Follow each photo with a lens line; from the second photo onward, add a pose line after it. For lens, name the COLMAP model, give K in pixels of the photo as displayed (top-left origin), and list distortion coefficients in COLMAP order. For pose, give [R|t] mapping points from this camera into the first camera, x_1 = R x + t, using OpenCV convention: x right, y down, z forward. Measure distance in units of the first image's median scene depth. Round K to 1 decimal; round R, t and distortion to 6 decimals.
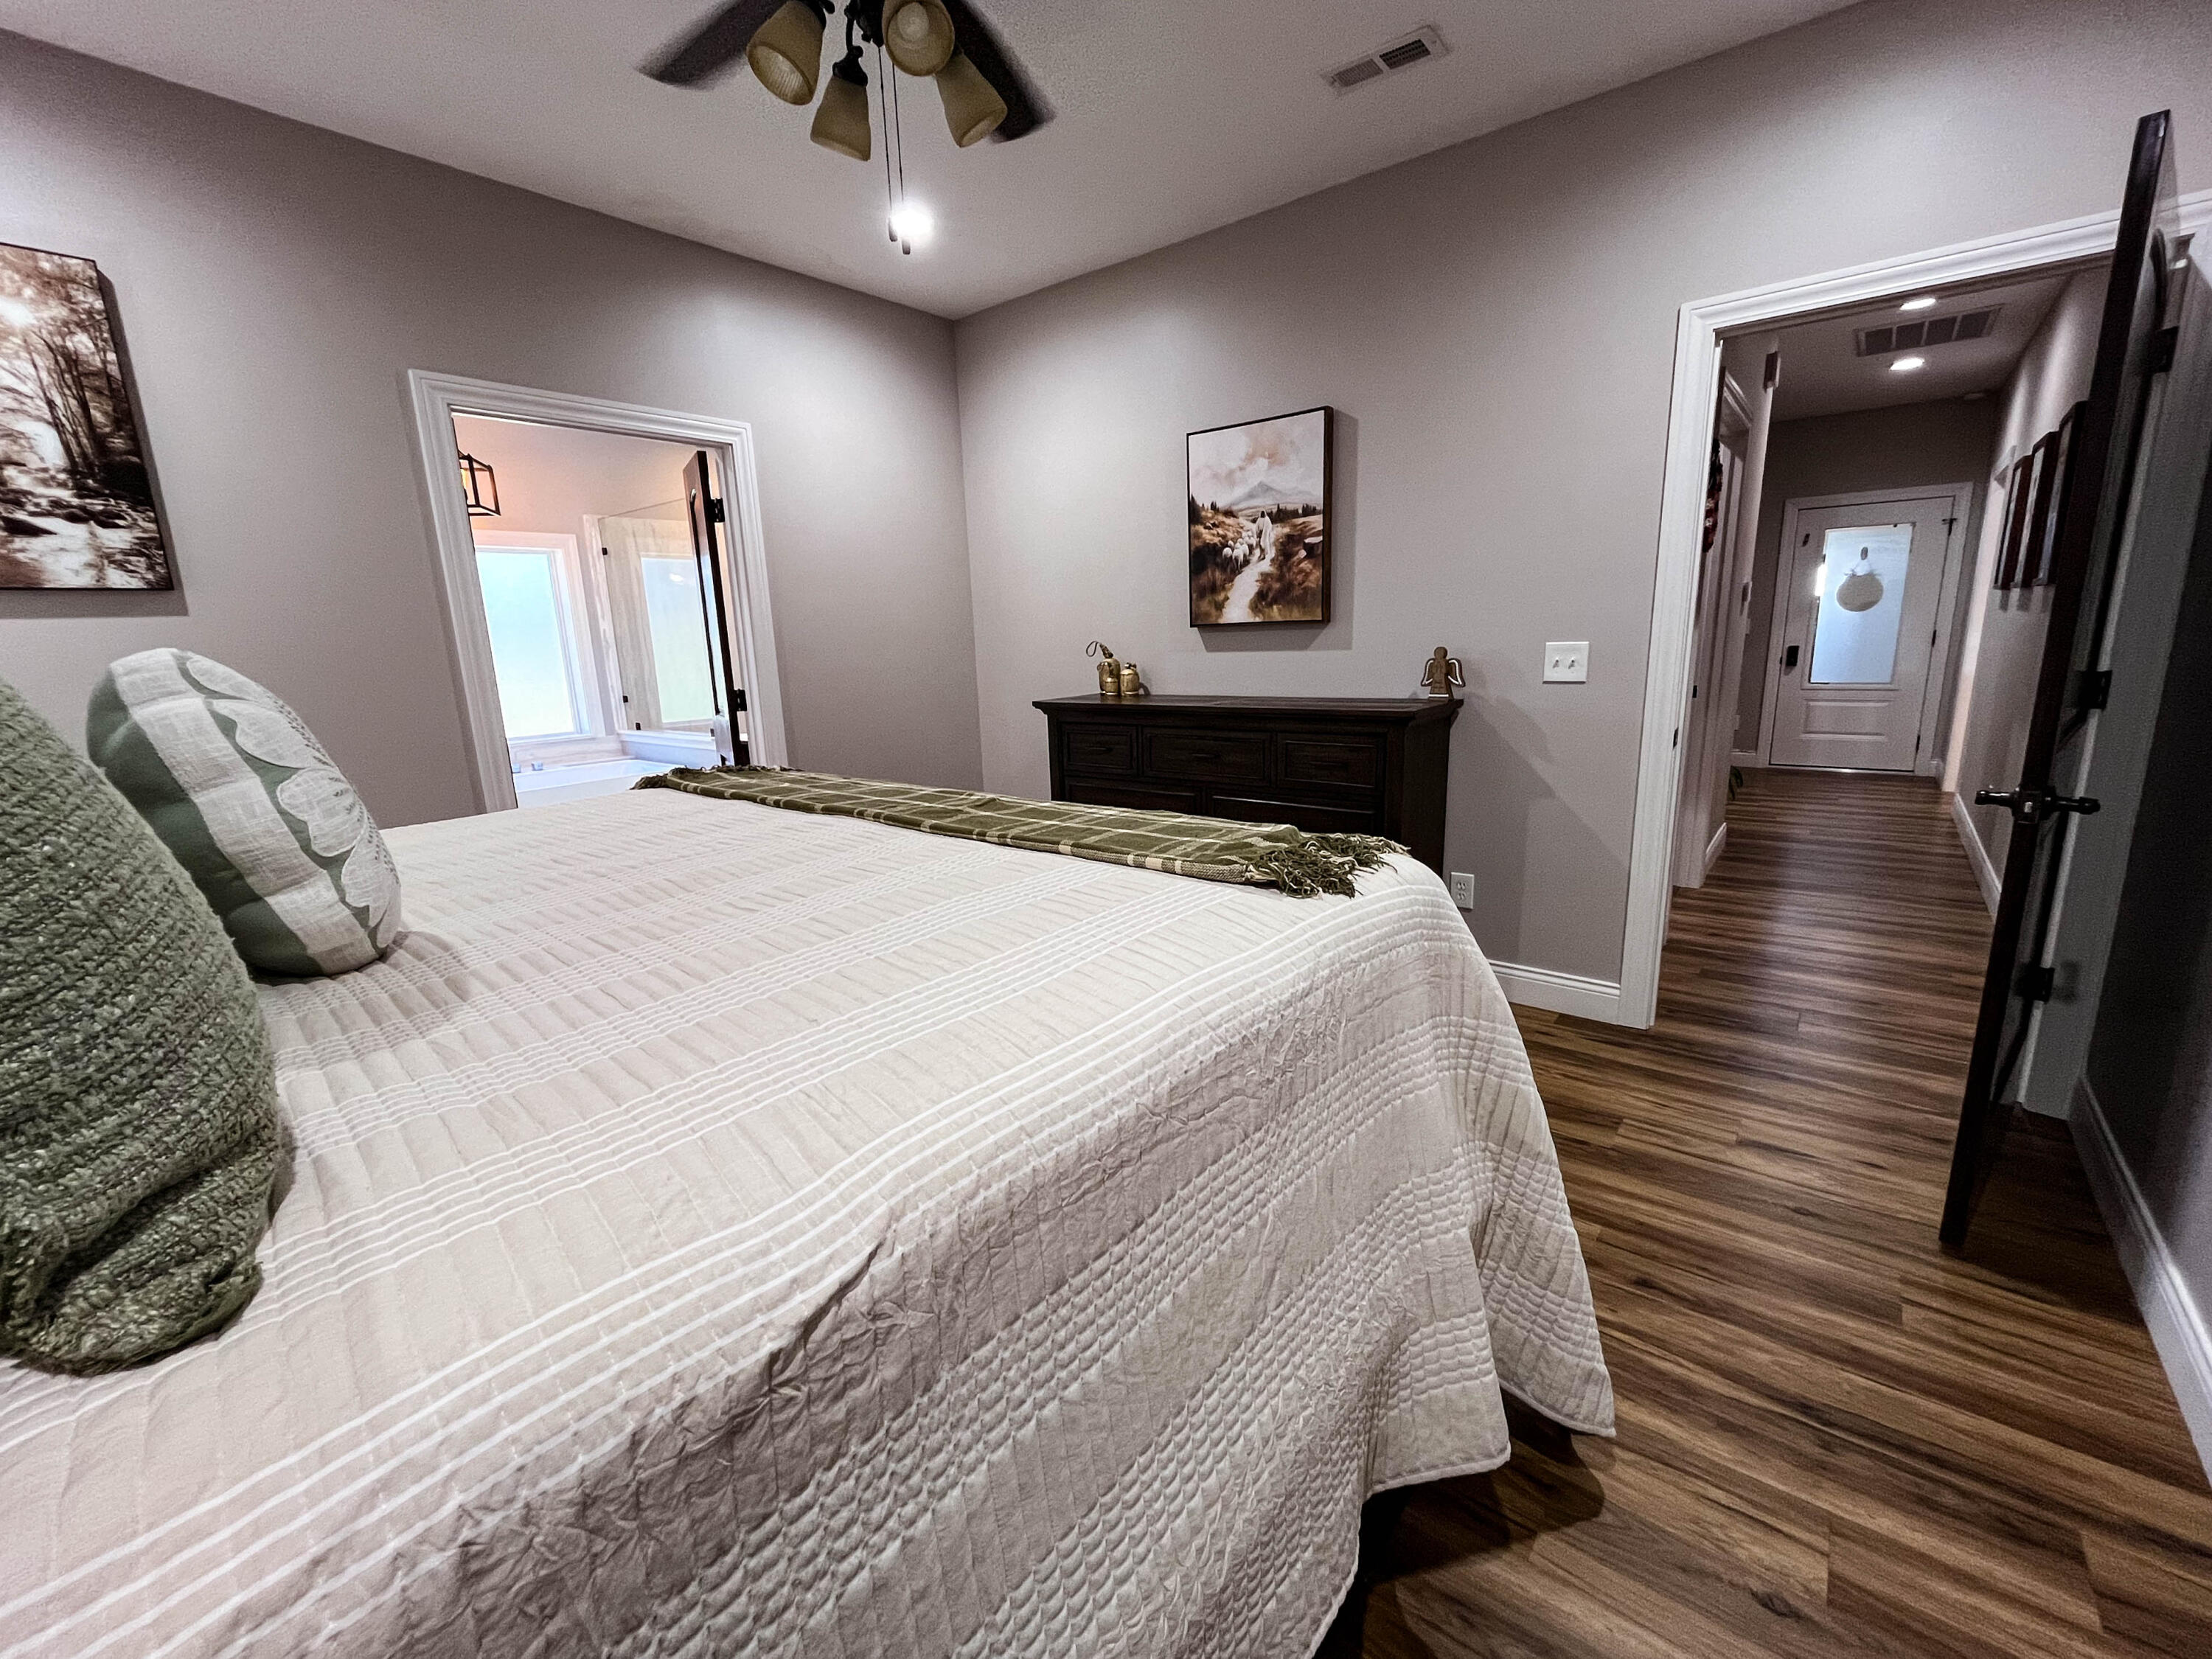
lens RADIAL K [[891.5, 0, 1106.0], [0, 891.5, 829.5], [0, 0, 1]] dist [-0.002186, 0.000022]
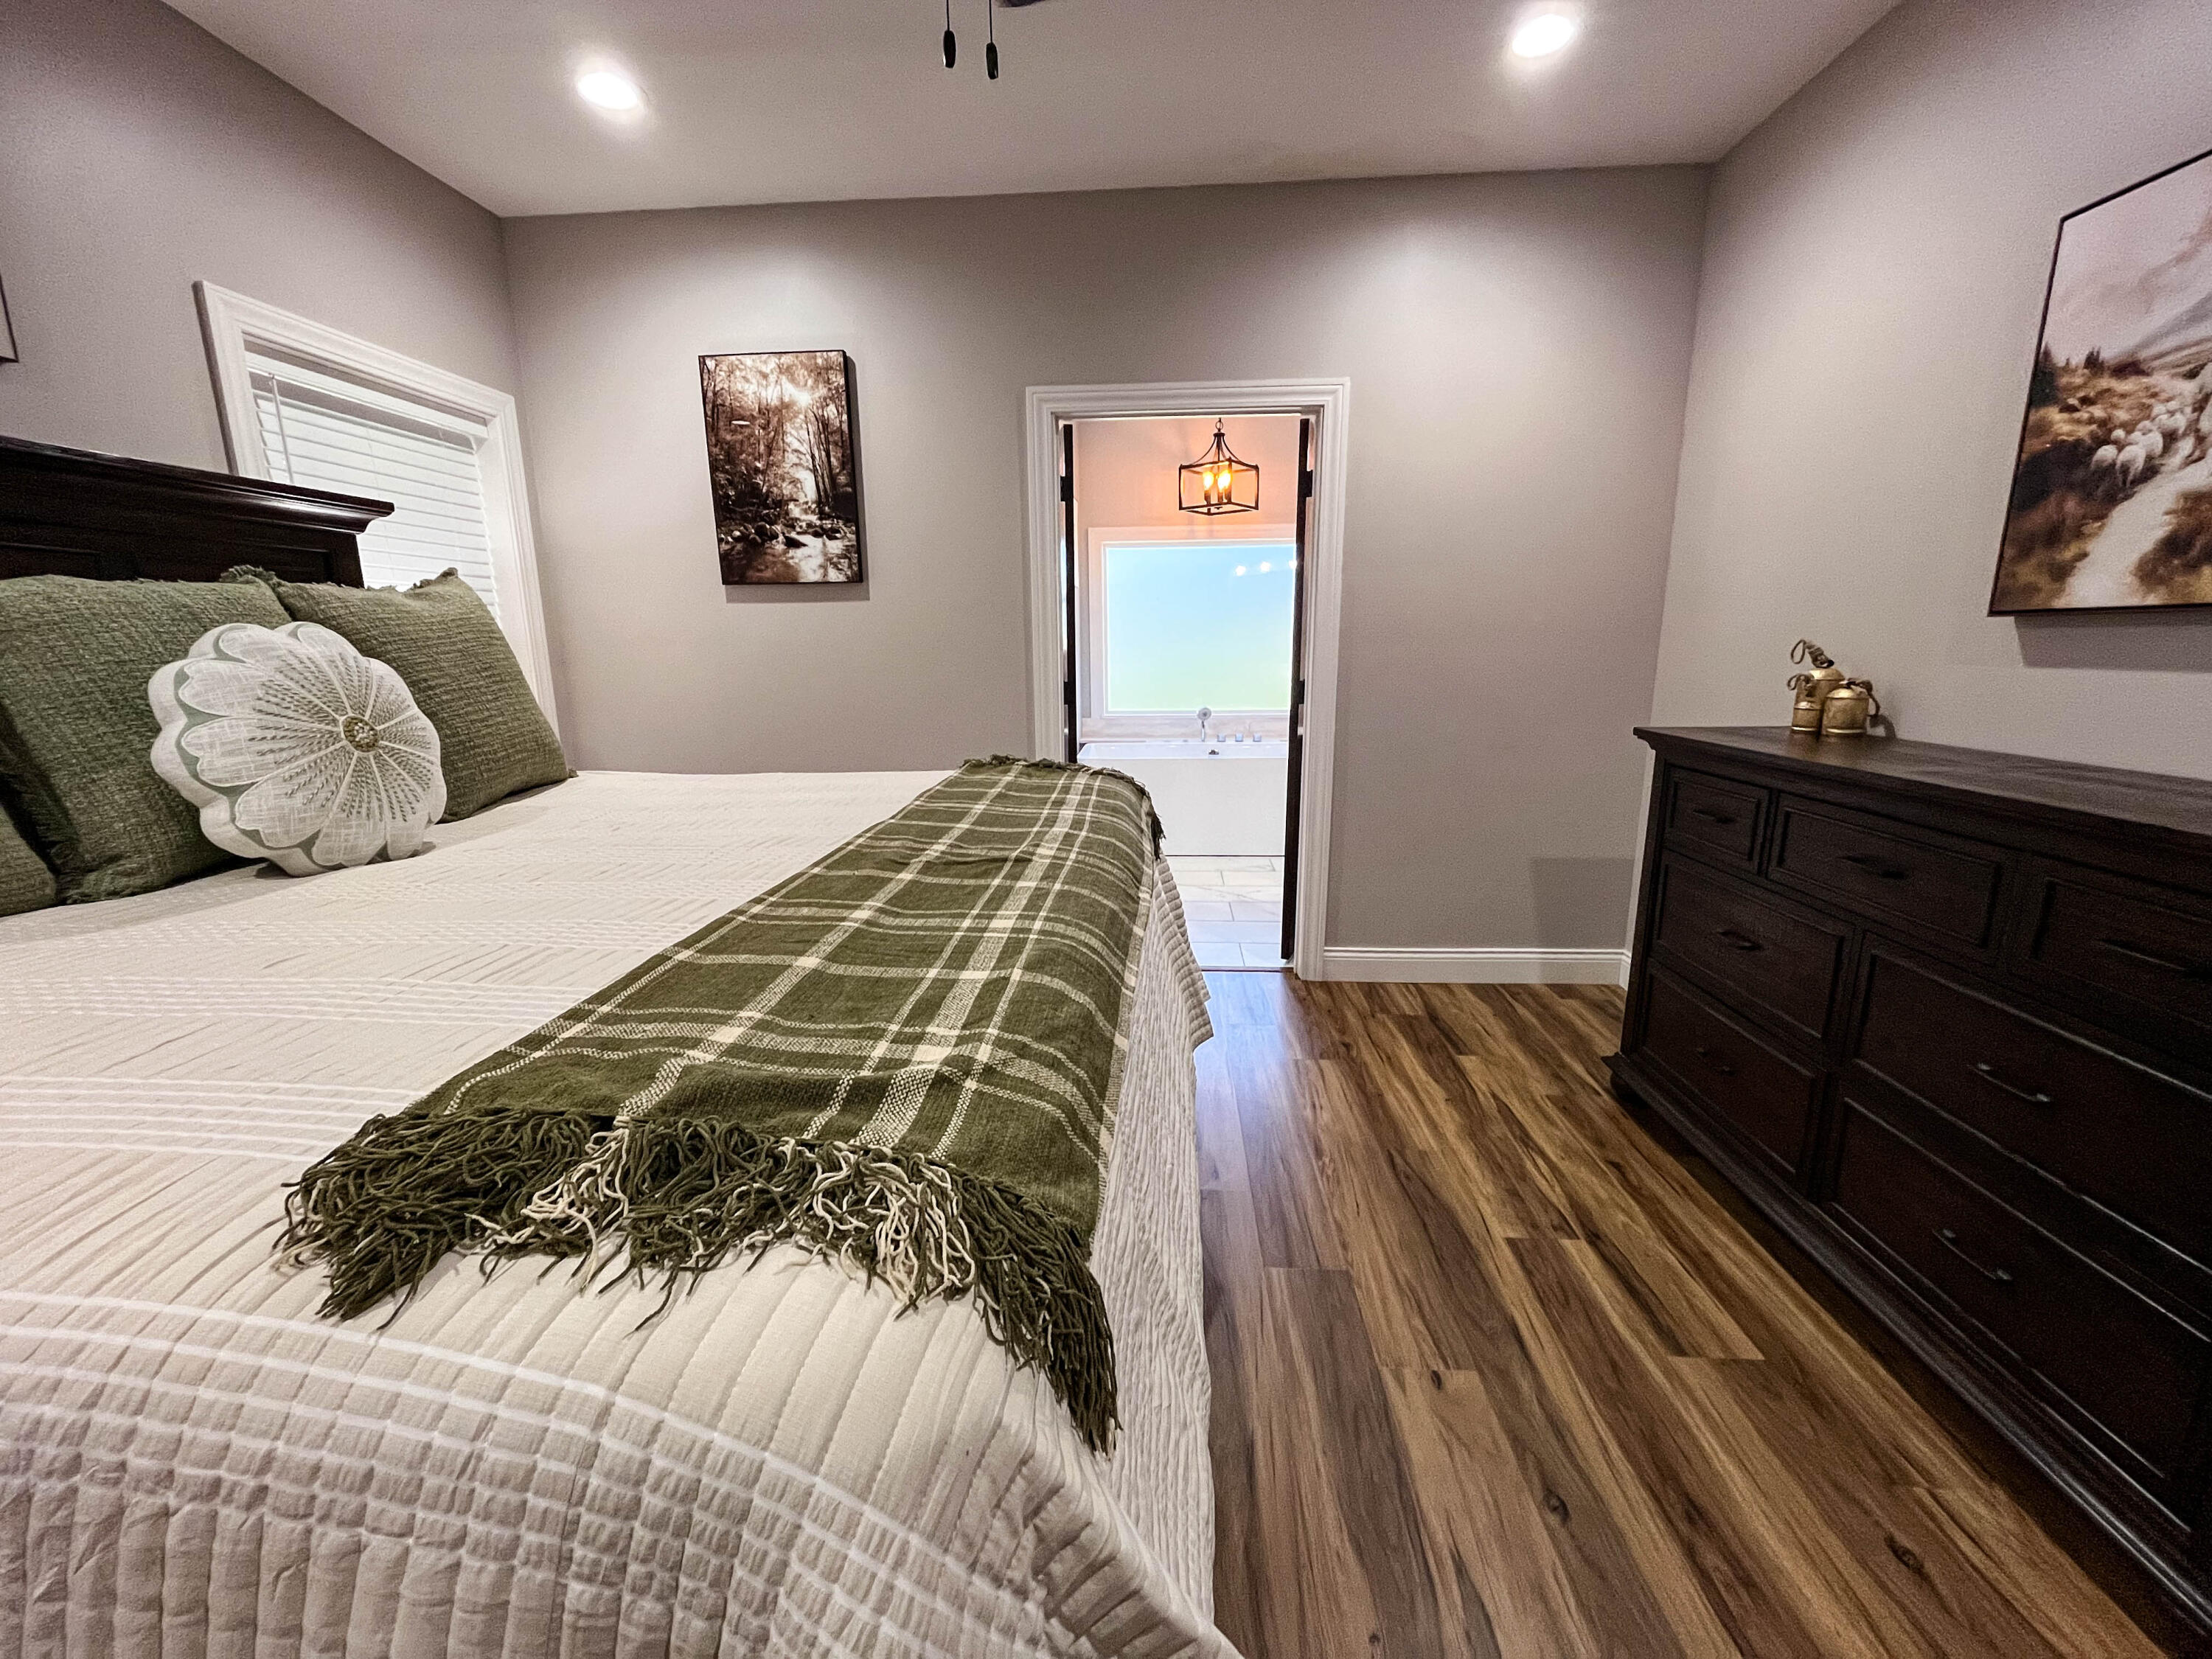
lens RADIAL K [[891.5, 0, 1106.0], [0, 891.5, 829.5], [0, 0, 1]] dist [-0.002186, 0.000022]
pose [[0.588907, 0.195281, -0.784254, 0.238456], [-0.184249, 0.977257, 0.104983, -0.074324], [0.786918, 0.082673, 0.611494, 0.330086]]
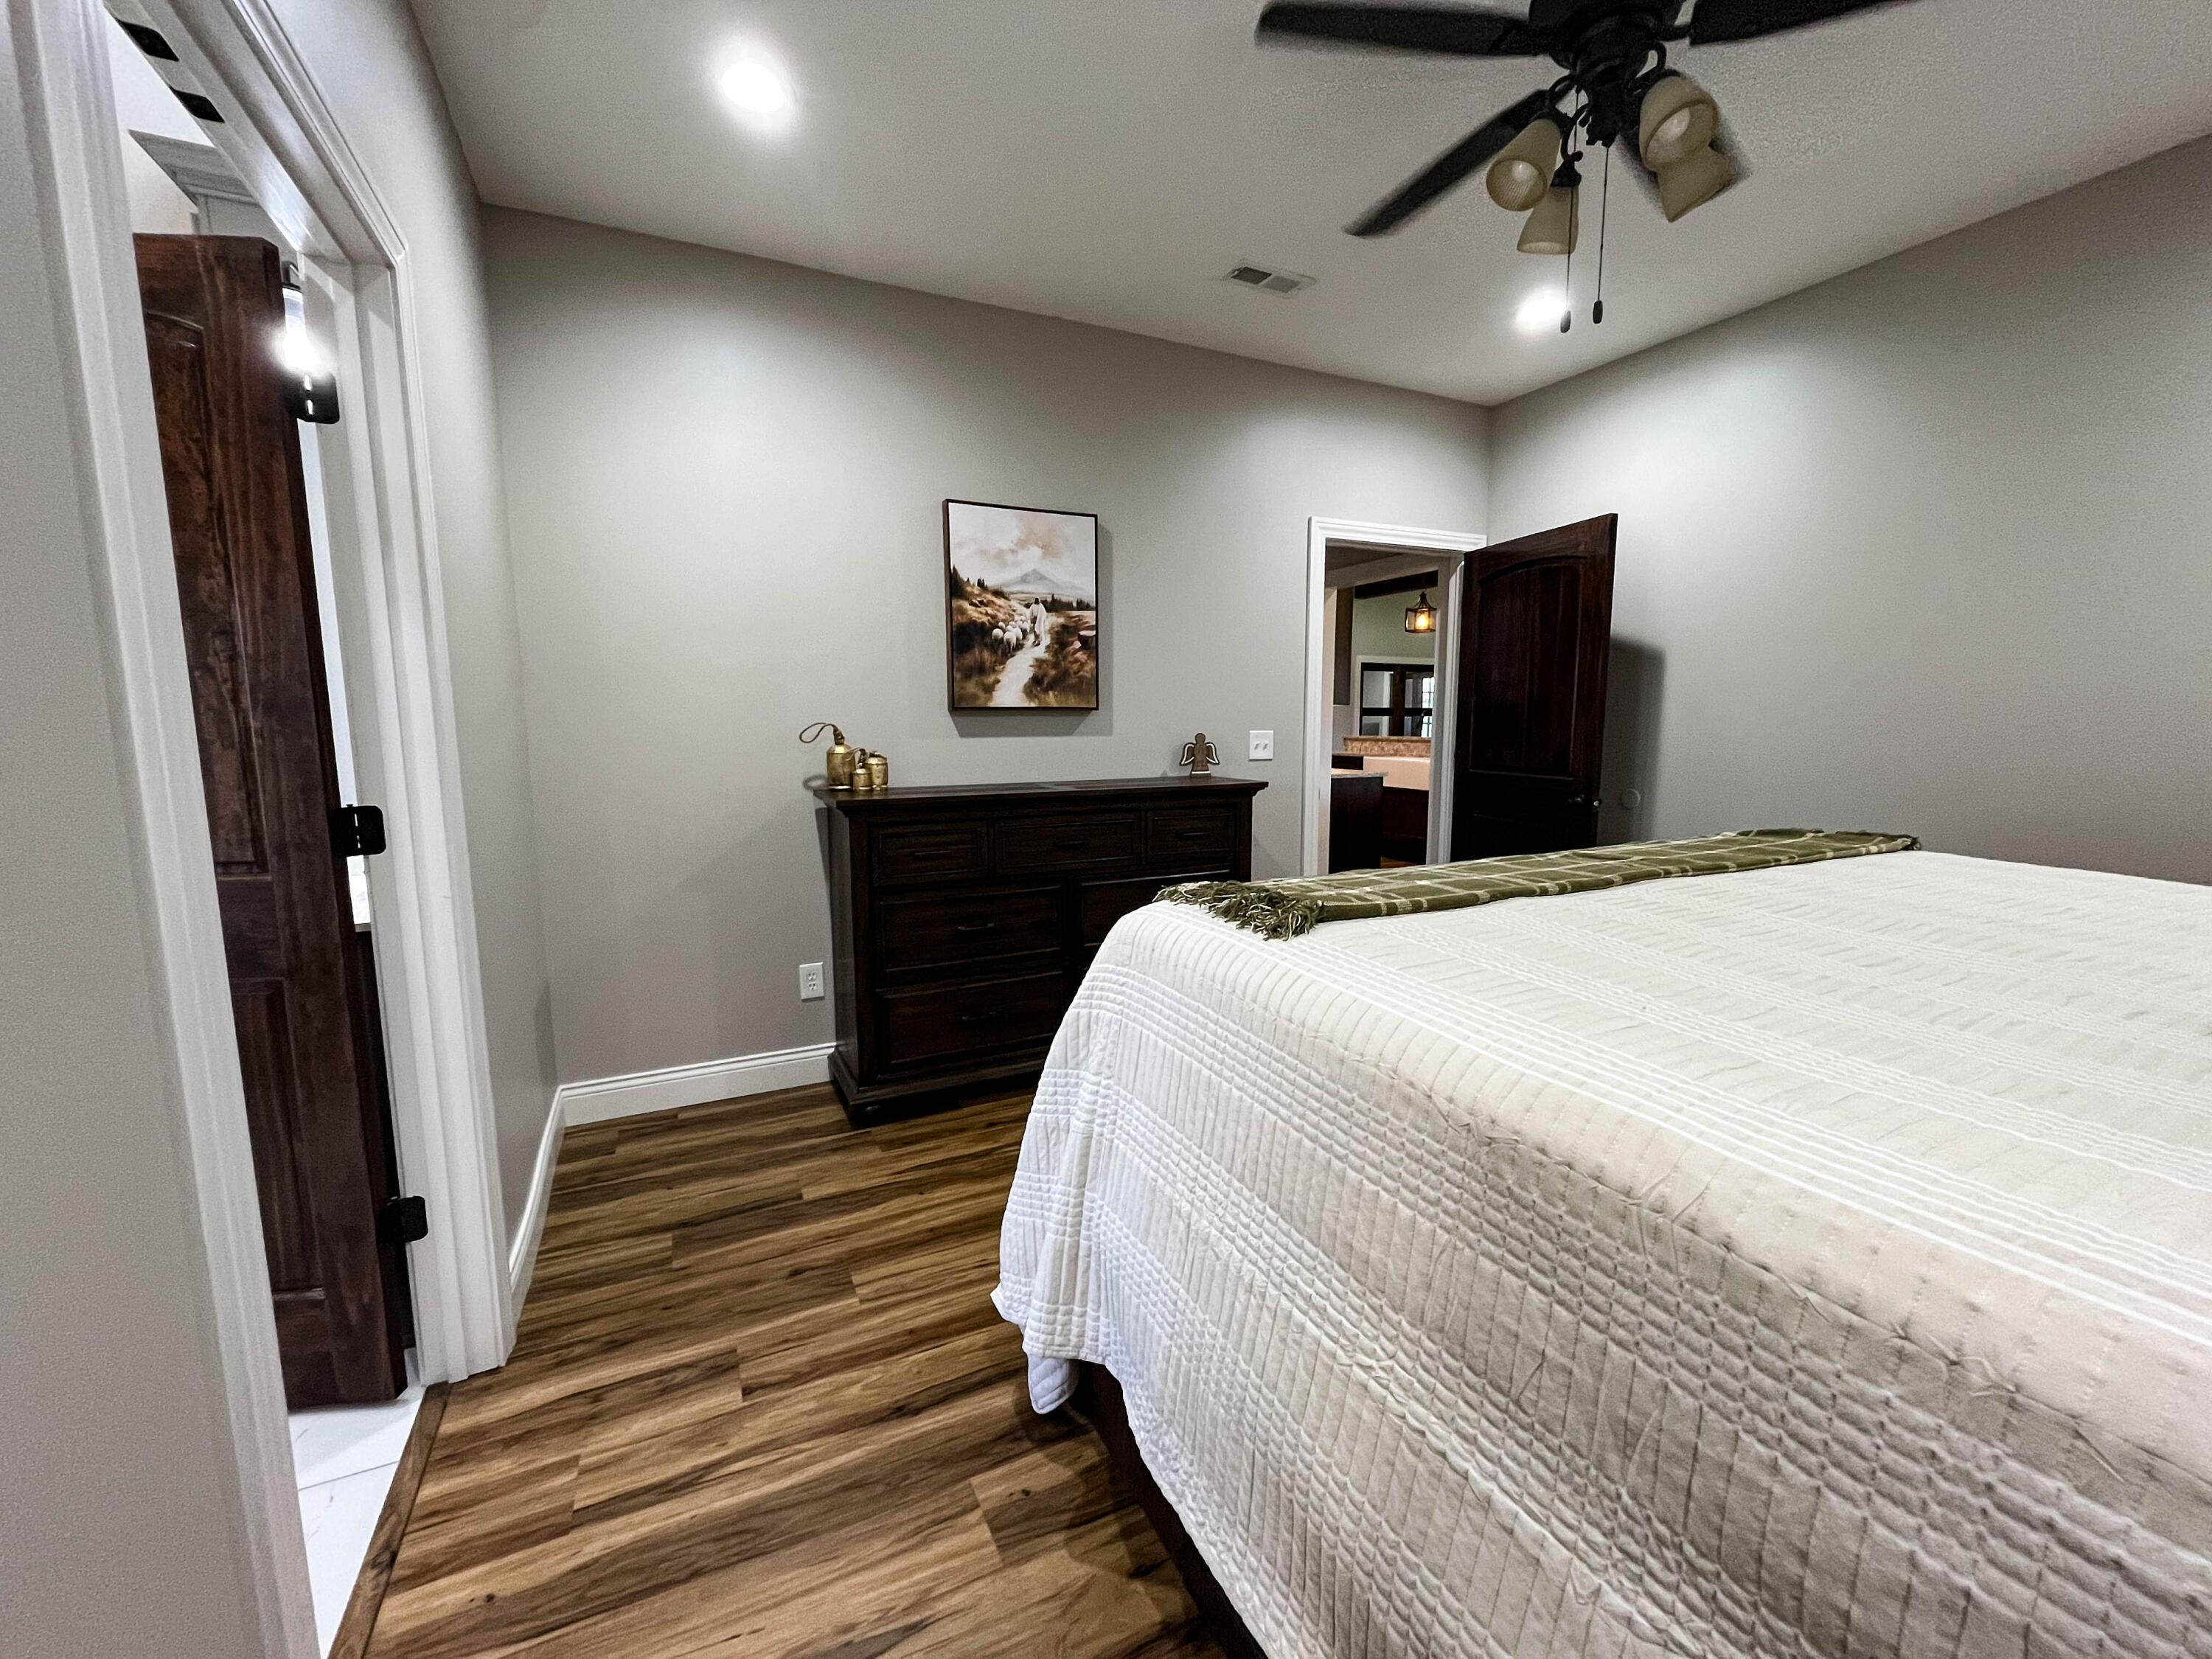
lens RADIAL K [[890.9, 0, 1051.0], [0, 890.9, 833.9], [0, 0, 1]] dist [0.000022, 0.000040]
pose [[0.449496, -0.079370, 0.889749, -0.721364], [0.182704, 0.983157, -0.004598, -0.089191], [-0.874398, 0.164628, 0.456426, 0.569963]]
